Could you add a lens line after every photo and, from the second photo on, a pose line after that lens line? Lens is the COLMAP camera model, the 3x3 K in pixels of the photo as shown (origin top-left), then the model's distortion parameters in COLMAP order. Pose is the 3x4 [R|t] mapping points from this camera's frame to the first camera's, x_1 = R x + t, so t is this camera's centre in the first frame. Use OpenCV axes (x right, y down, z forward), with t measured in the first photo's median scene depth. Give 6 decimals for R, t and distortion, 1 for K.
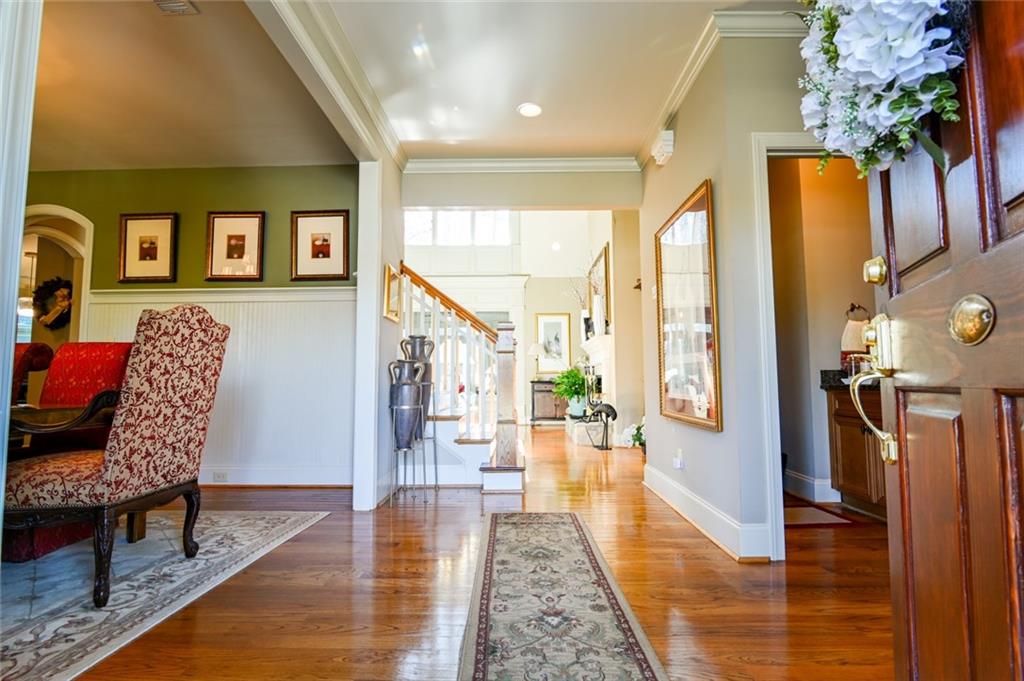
lens RADIAL K [[500.0, 0, 511.4], [0, 500.0, 342.8], [0, 0, 1]] dist [-0.022071, 0.000824]
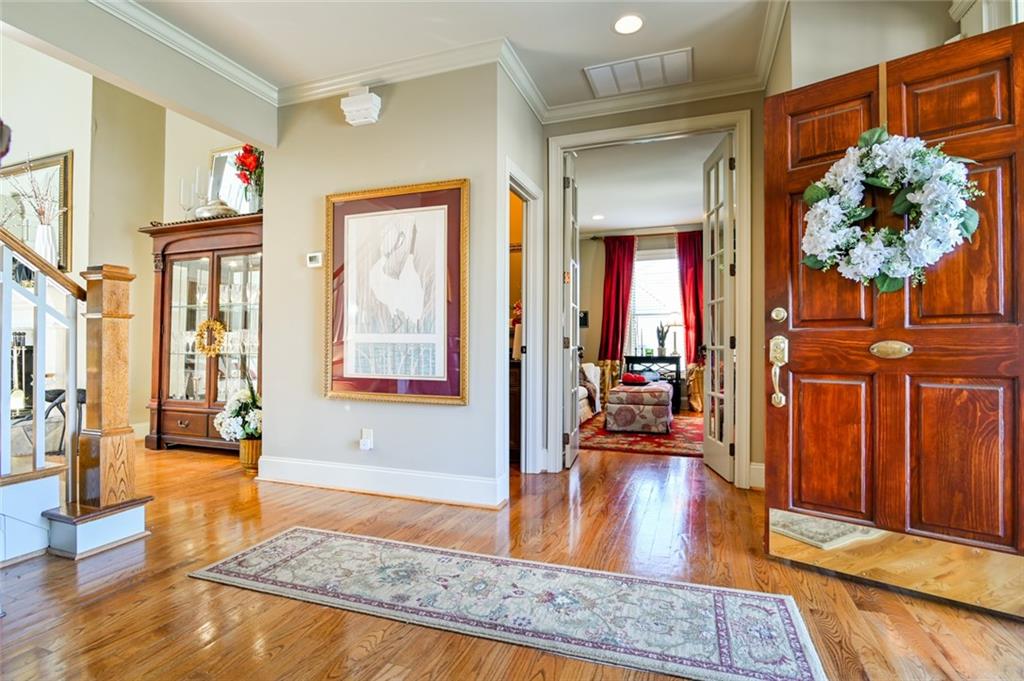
lens RADIAL K [[500.0, 0, 511.8], [0, 500.0, 341.6], [0, 0, 1]] dist [-0.022071, 0.000824]
pose [[0.328200, 0.017028, 0.944455, -0.772632], [-0.076135, 0.997061, 0.008481, 0.015315], [-0.941535, -0.074689, 0.328532, 0.655678]]
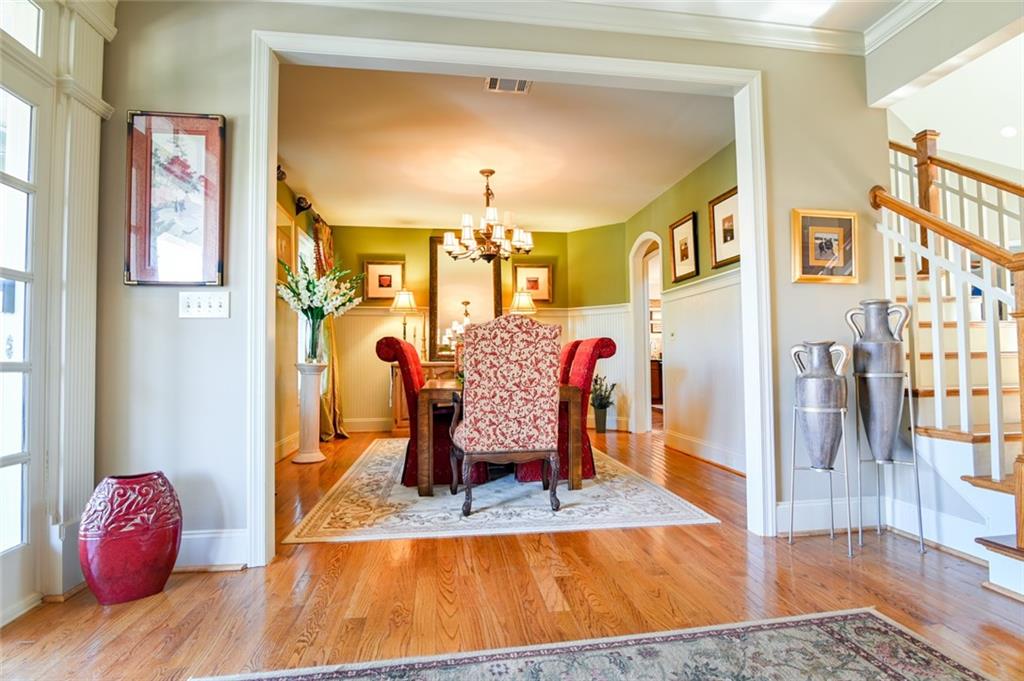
lens RADIAL K [[500.0, 0, 511.8], [0, 500.0, 340.1], [0, 0, 1]] dist [-0.022071, 0.000824]
pose [[0.159297, -0.036233, -0.986566, 0.679928], [0.084949, 0.996123, -0.022868, 0.022703], [0.983569, -0.080165, 0.161758, 0.807697]]
